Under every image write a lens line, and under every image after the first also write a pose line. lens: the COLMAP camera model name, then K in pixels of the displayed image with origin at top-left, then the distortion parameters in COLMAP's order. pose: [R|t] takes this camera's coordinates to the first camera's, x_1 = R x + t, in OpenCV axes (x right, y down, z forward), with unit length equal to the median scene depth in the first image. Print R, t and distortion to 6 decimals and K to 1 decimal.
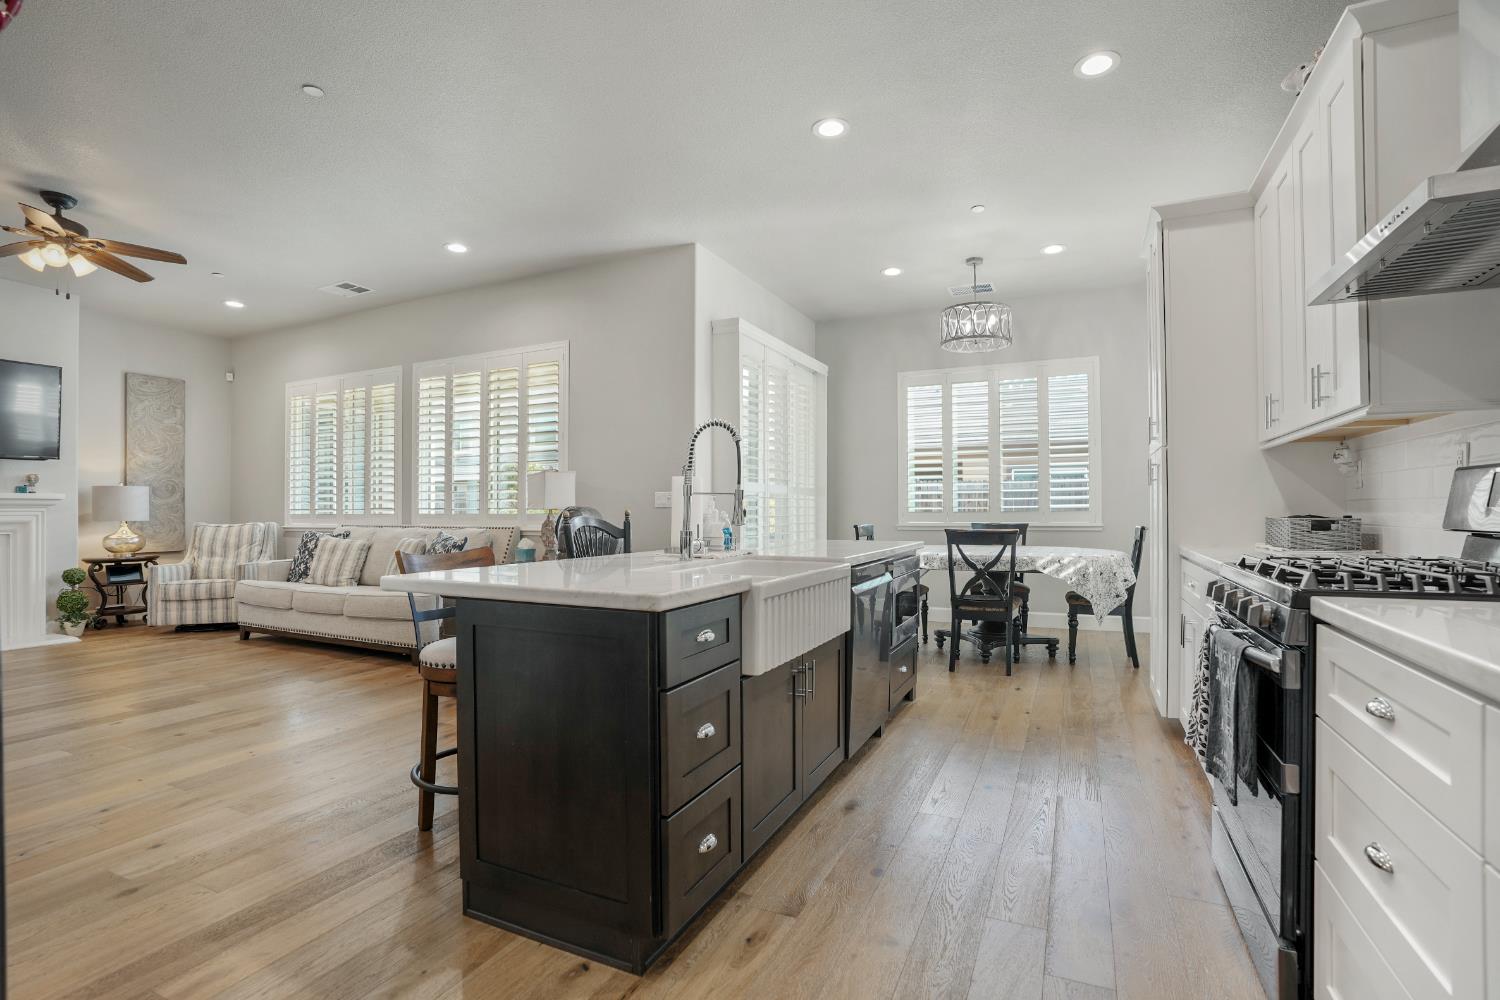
lens RADIAL K [[698.0, 0, 757.1], [0, 698.0, 507.8], [0, 0, 1]] dist [-0.054915, 0.021714]
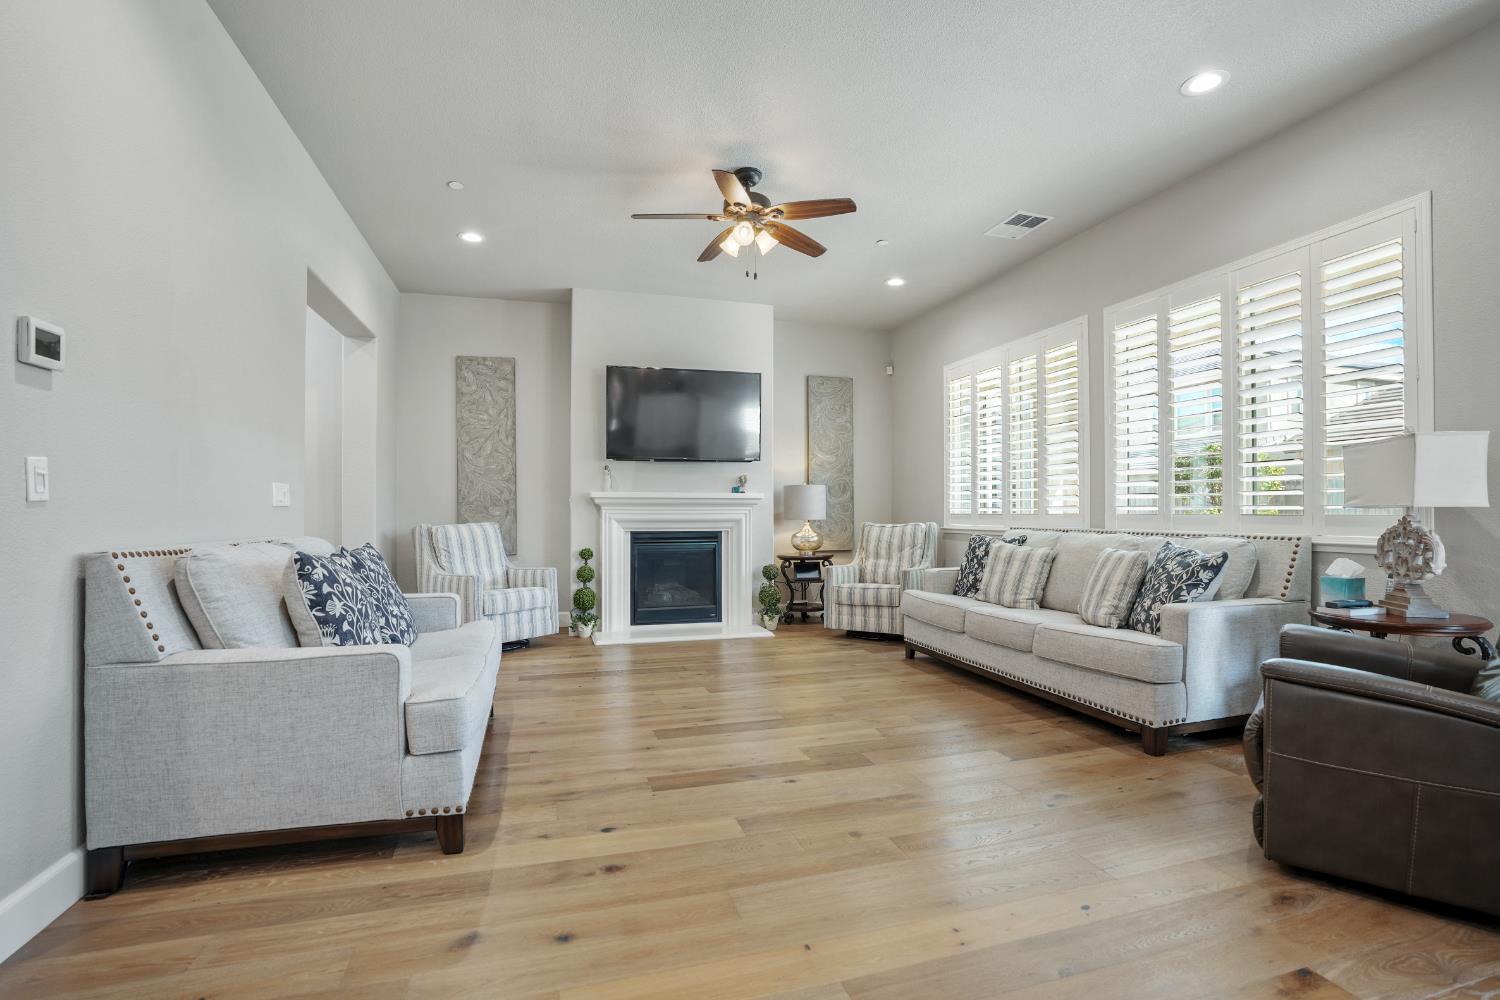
lens RADIAL K [[698.0, 0, 757.1], [0, 698.0, 507.8], [0, 0, 1]] dist [-0.054915, 0.021714]
pose [[0.673290, -0.002091, -0.739376, -0.219622], [0.002911, 0.999996, -0.000177, 0.001636], [0.739373, -0.002033, 0.673293, 0.248707]]
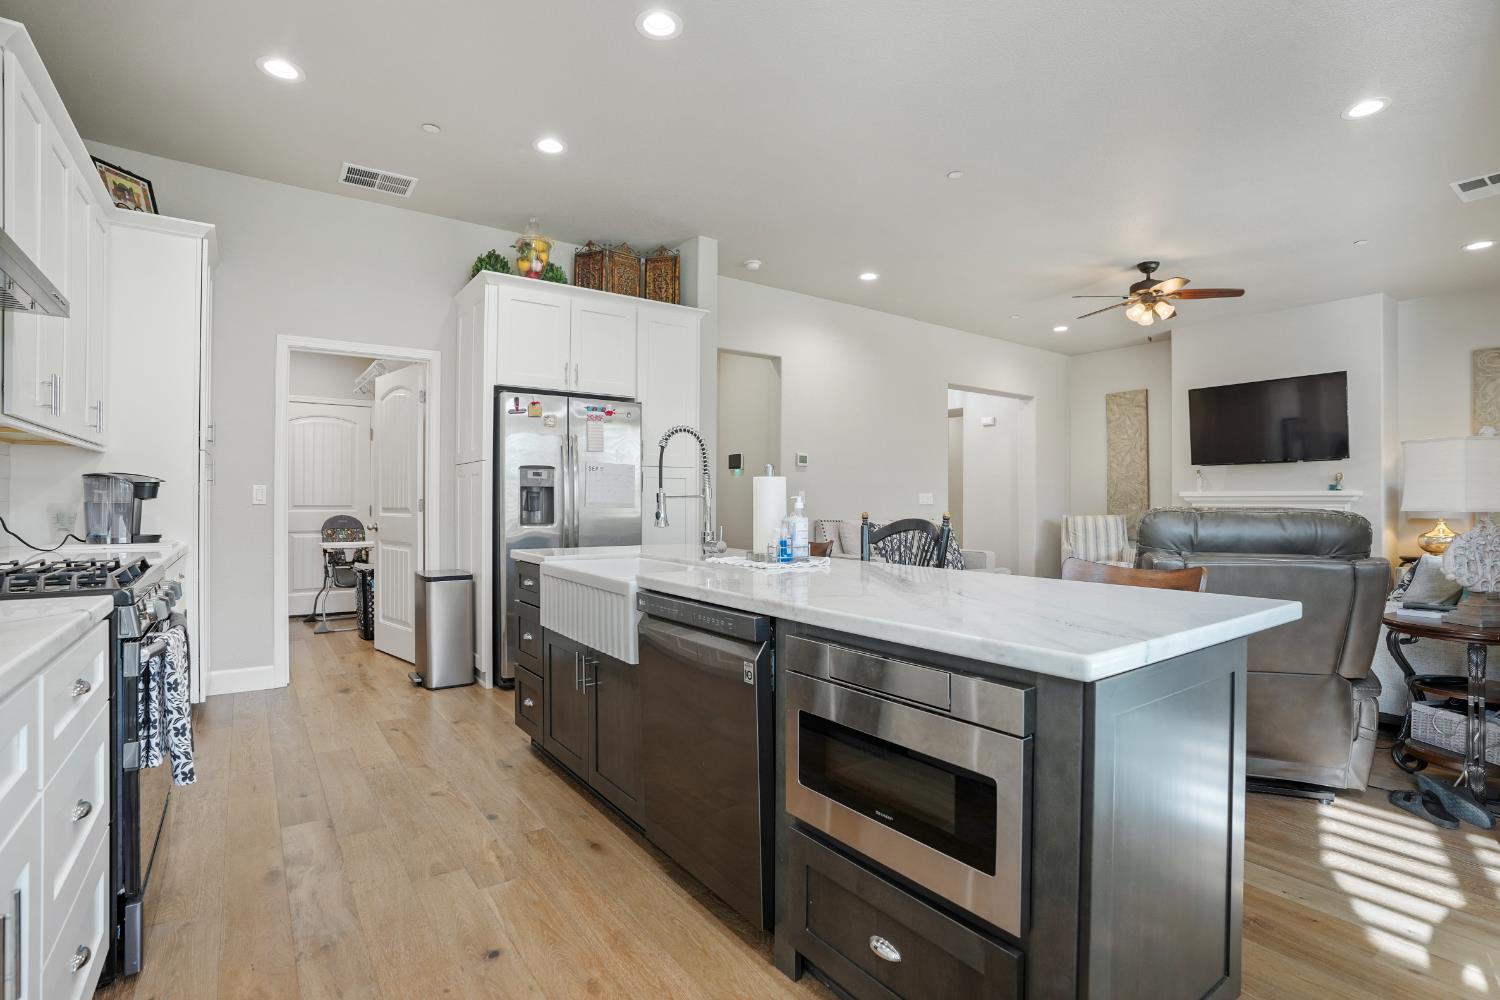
lens RADIAL K [[714.0, 0, 750.0], [0, 714.0, 500.0], [0, 0, 1]] dist [-0.042641, 0.001138]
pose [[-0.488767, -0.002316, -0.872411, 0.350984], [0.002781, 0.999987, -0.004213, -0.004396], [0.872410, -0.004486, -0.488755, 0.682325]]
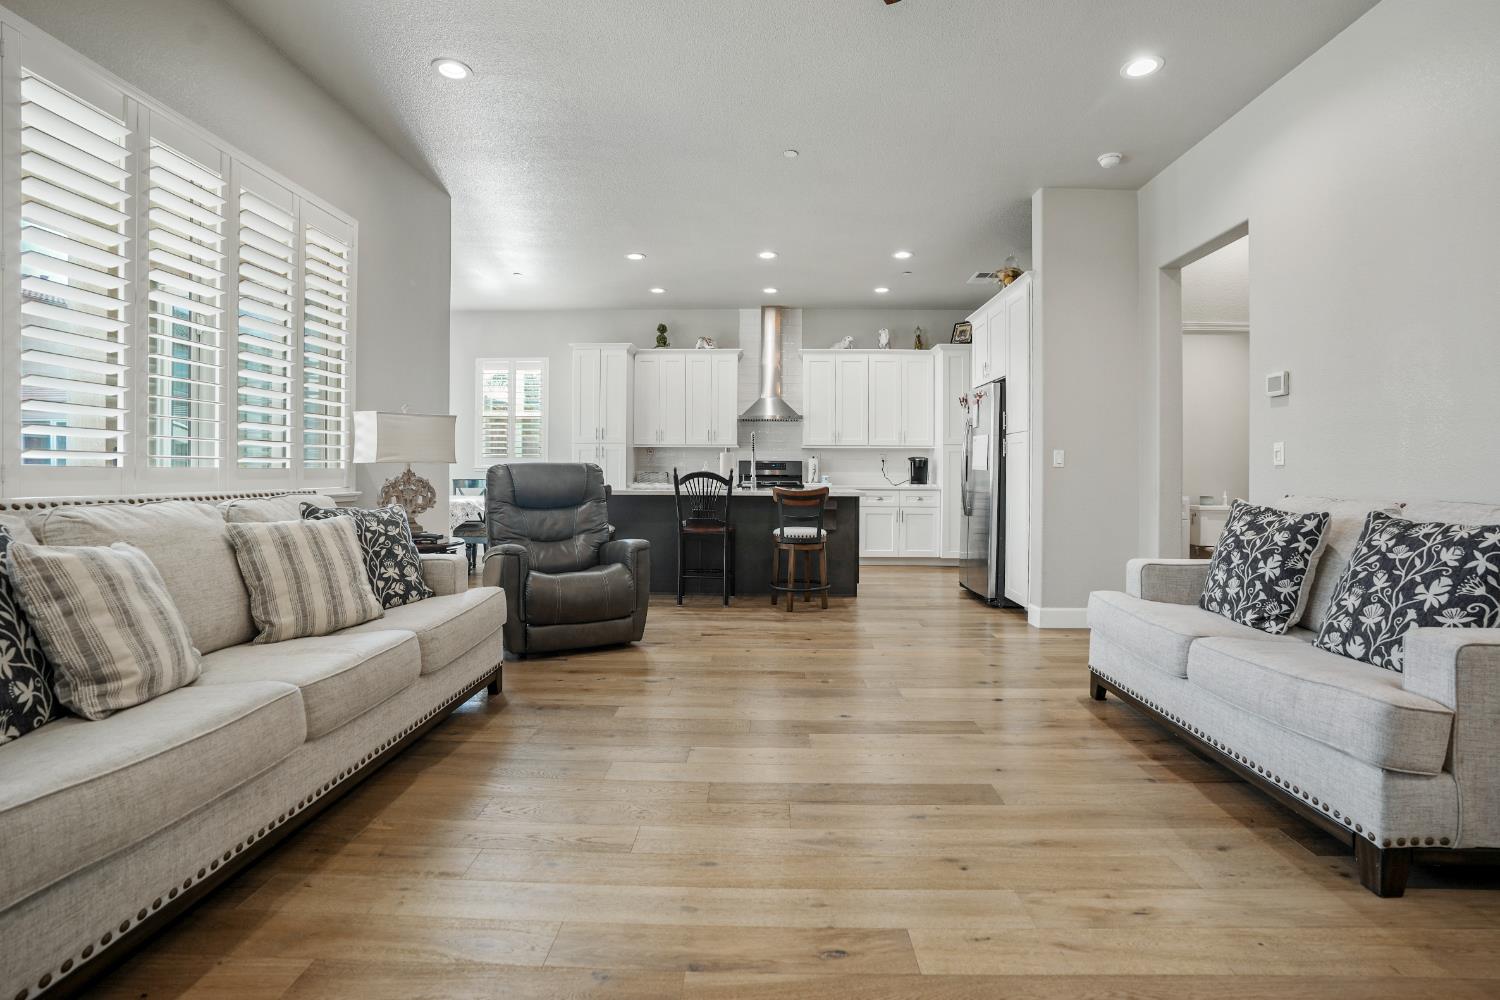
lens RADIAL K [[702.2, 0, 745.0], [0, 702.2, 468.5], [0, 0, 1]] dist [-0.026038, 0.000561]
pose [[-0.397117, 0.005246, 0.917753, -0.974561], [-0.008374, 0.999921, -0.009339, 0.010319], [-0.917730, -0.011394, -0.397042, 0.836718]]
